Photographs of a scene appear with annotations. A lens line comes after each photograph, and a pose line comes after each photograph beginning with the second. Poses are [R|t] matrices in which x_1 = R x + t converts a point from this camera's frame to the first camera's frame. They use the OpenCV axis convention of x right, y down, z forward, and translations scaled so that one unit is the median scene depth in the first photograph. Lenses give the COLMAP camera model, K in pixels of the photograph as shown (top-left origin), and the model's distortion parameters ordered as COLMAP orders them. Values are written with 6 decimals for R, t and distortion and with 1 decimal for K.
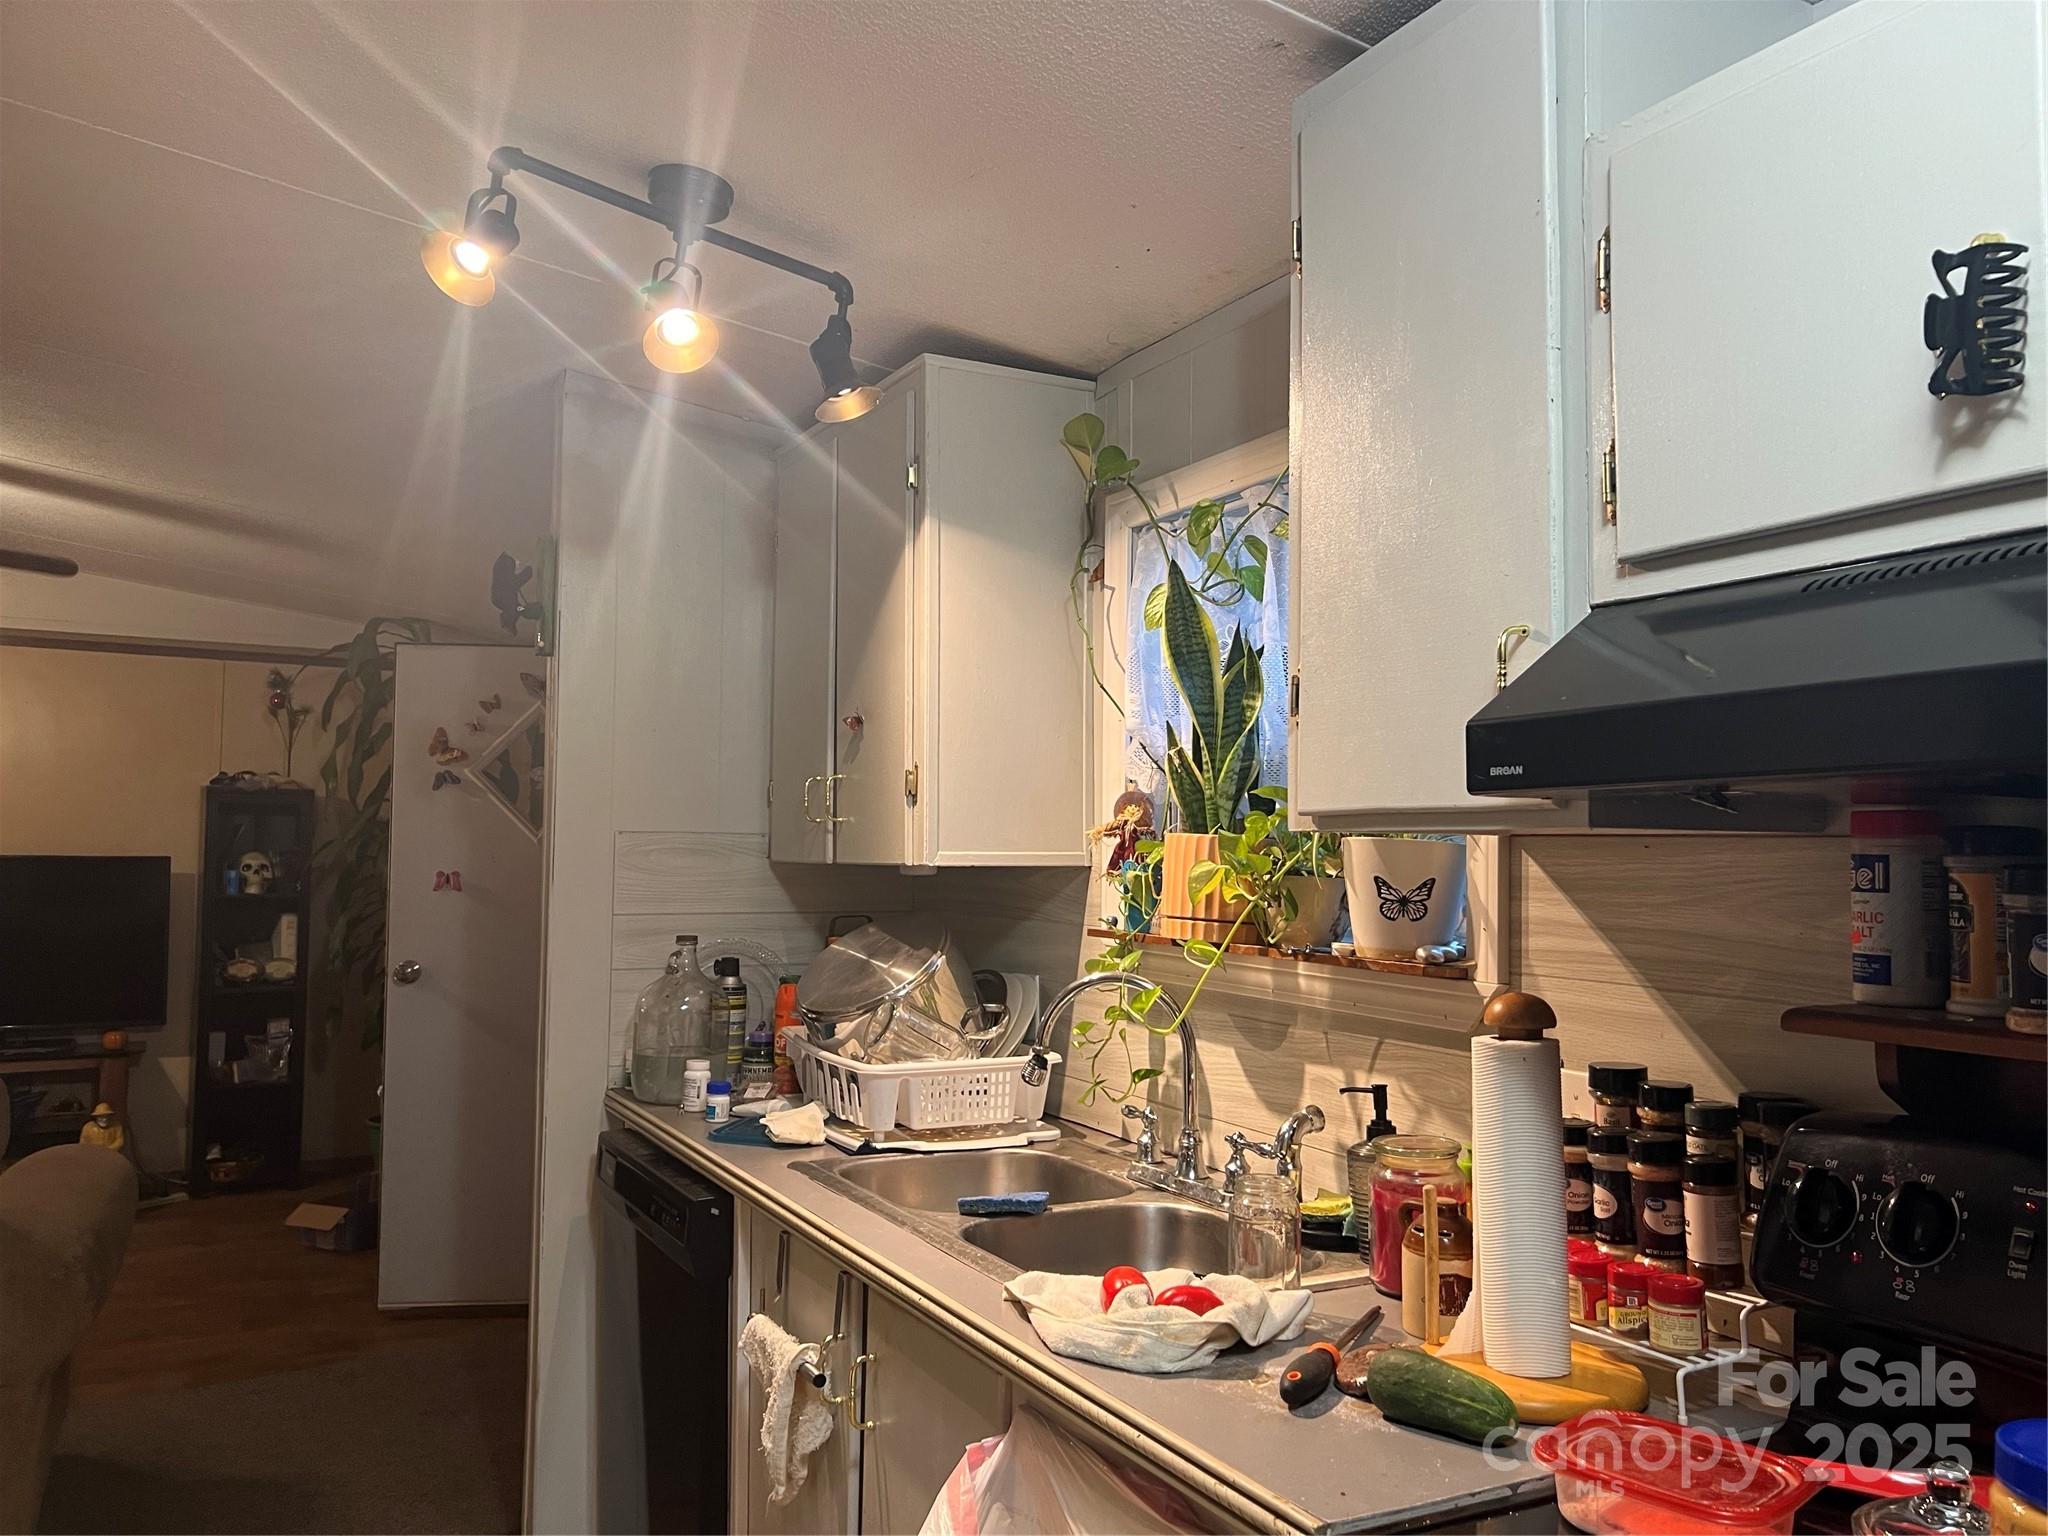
lens RADIAL K [[1514.5, 0, 1024.0], [0, 1514.5, 768.0], [0, 0, 1]] dist [0.002576, -0.004822]
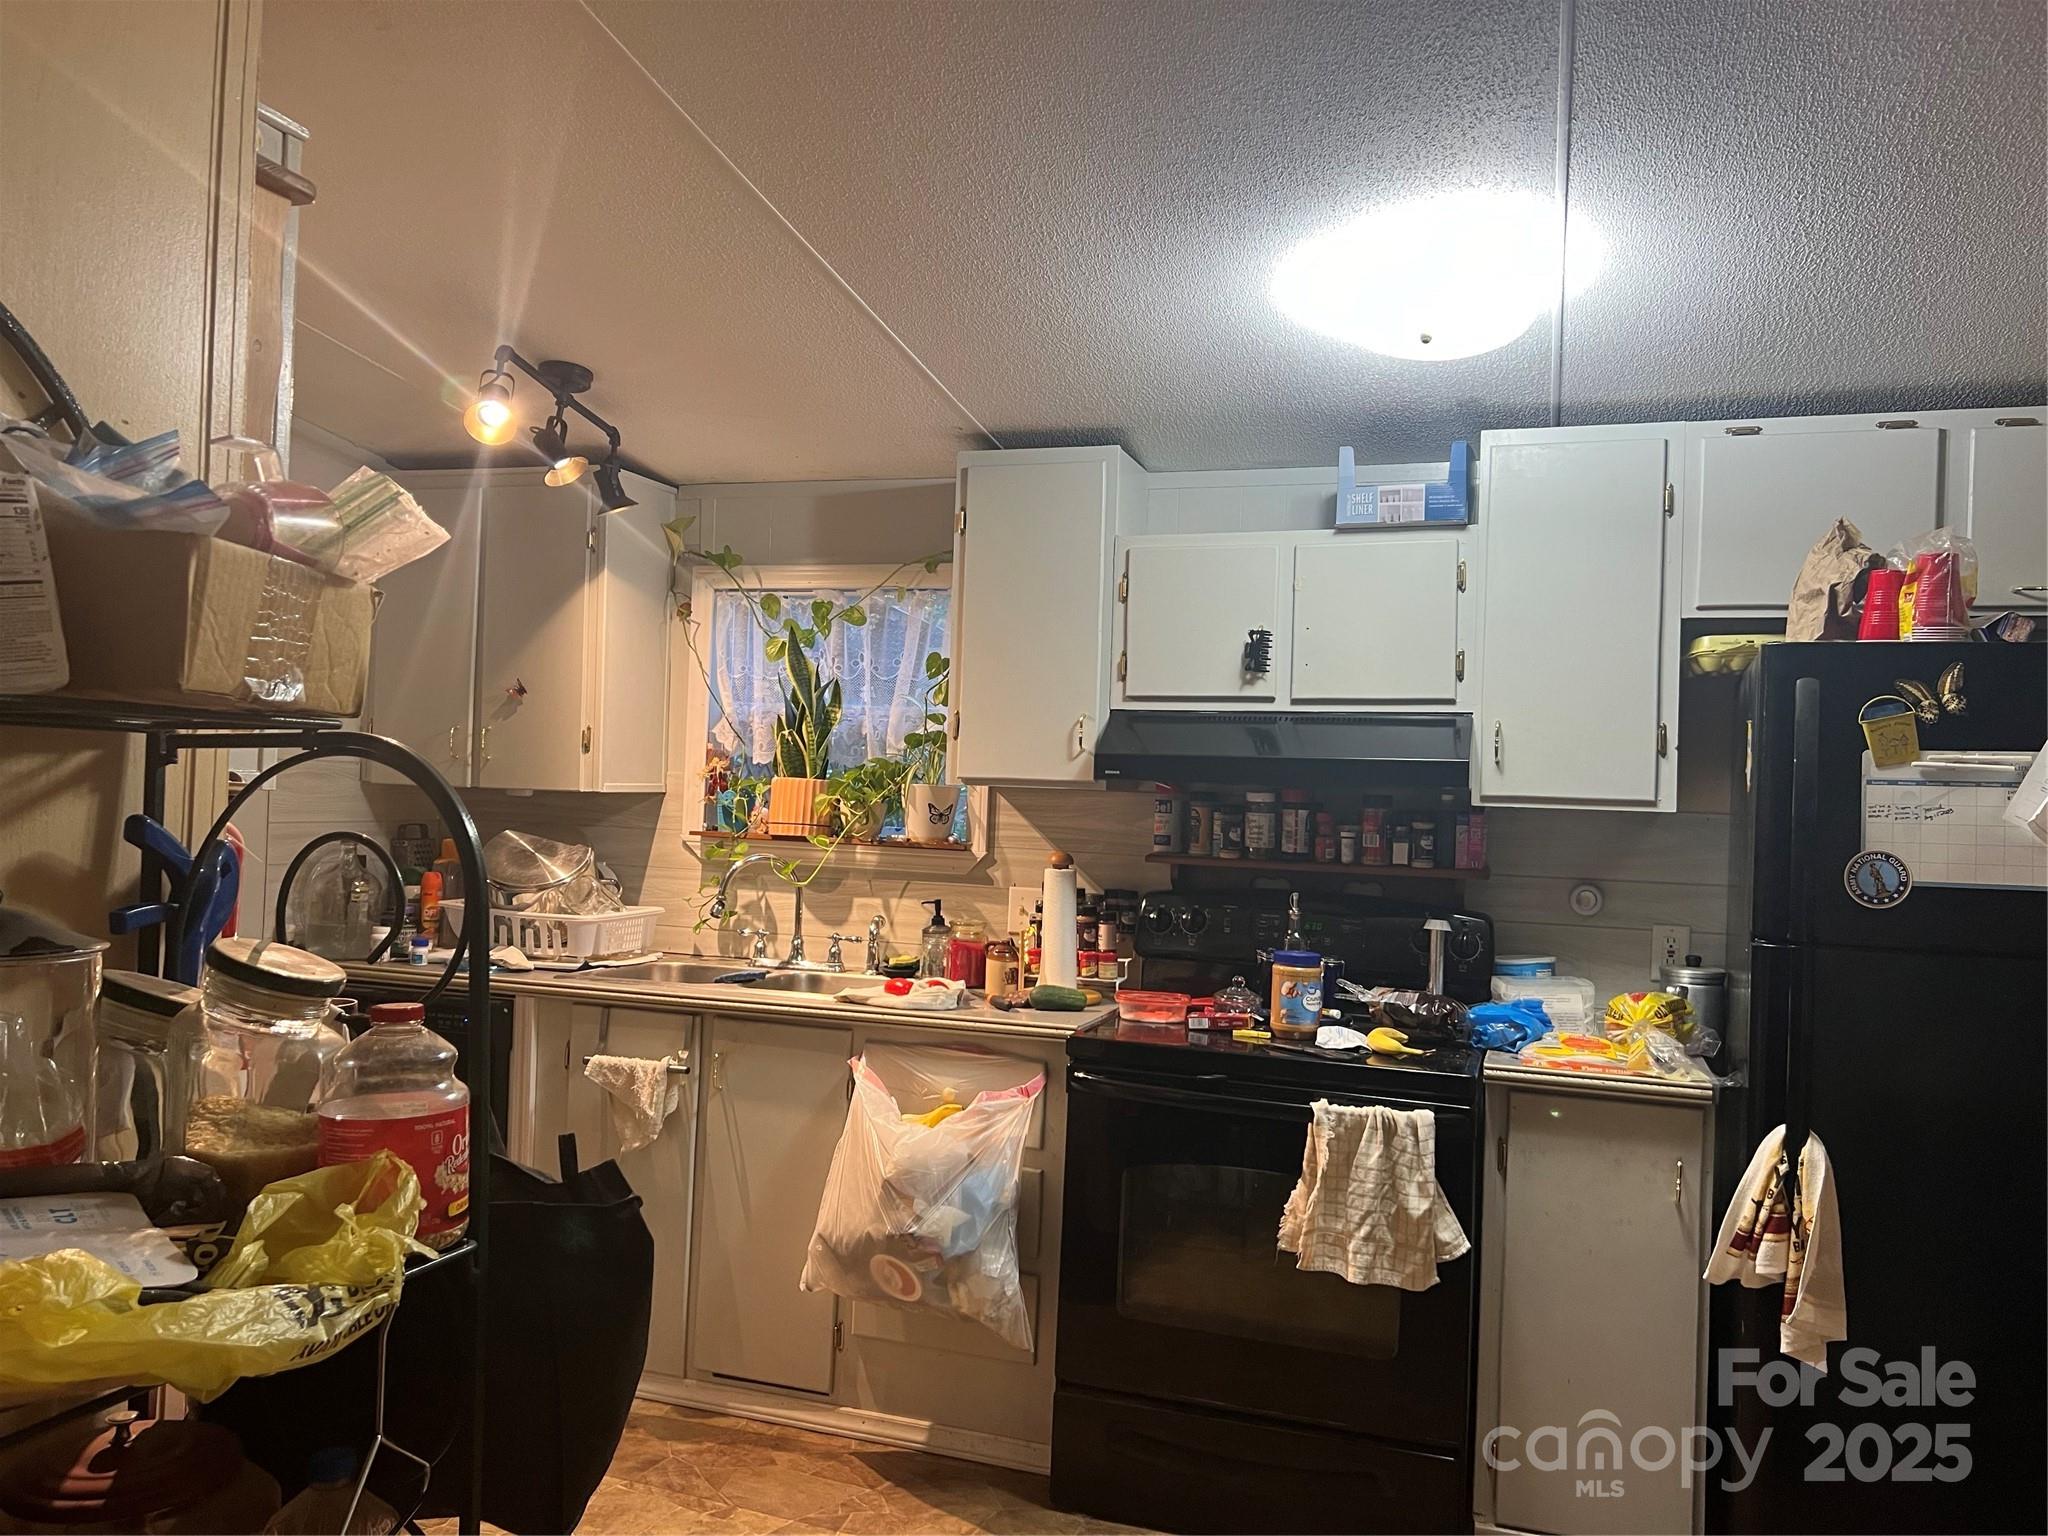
lens RADIAL K [[1514.5, 0, 1024.0], [0, 1514.5, 768.0], [0, 0, 1]] dist [0.002576, -0.004822]
pose [[0.721340, 0.019243, 0.692314, -1.082219], [-0.063431, 0.997248, 0.038371, -0.063616], [-0.689671, -0.071593, 0.720575, -0.578653]]
